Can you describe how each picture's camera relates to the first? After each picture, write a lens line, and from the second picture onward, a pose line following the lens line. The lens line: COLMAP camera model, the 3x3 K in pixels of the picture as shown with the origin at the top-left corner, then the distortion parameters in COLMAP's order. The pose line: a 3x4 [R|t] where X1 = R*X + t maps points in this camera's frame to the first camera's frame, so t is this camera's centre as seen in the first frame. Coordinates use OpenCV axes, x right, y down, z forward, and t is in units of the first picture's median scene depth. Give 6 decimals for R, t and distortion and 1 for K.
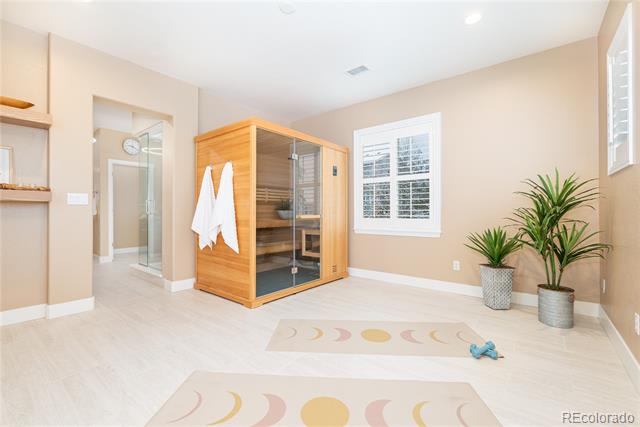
lens RADIAL K [[276.1, 0, 320.5], [0, 276.1, 211.2], [0, 0, 1]] dist [0.001860, 0.000221]
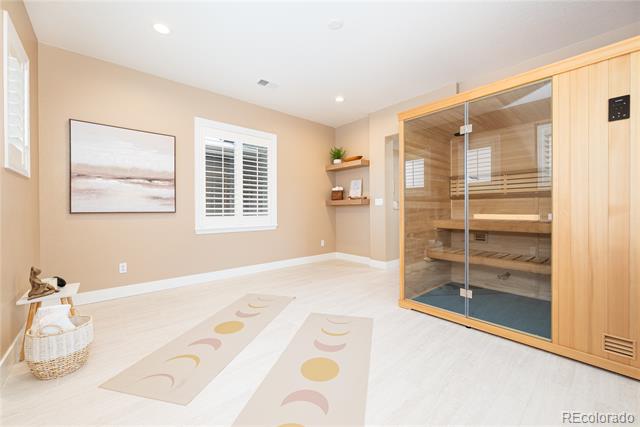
lens RADIAL K [[255.6, 0, 320.8], [0, 255.6, 212.7], [0, 0, 1]] dist [-0.004145, -0.000099]
pose [[-0.177225, 0.010604, -0.984113, 0.605212], [0.008067, 0.999924, 0.009321, 0.002591], [0.984137, -0.006287, -0.177297, 0.759232]]
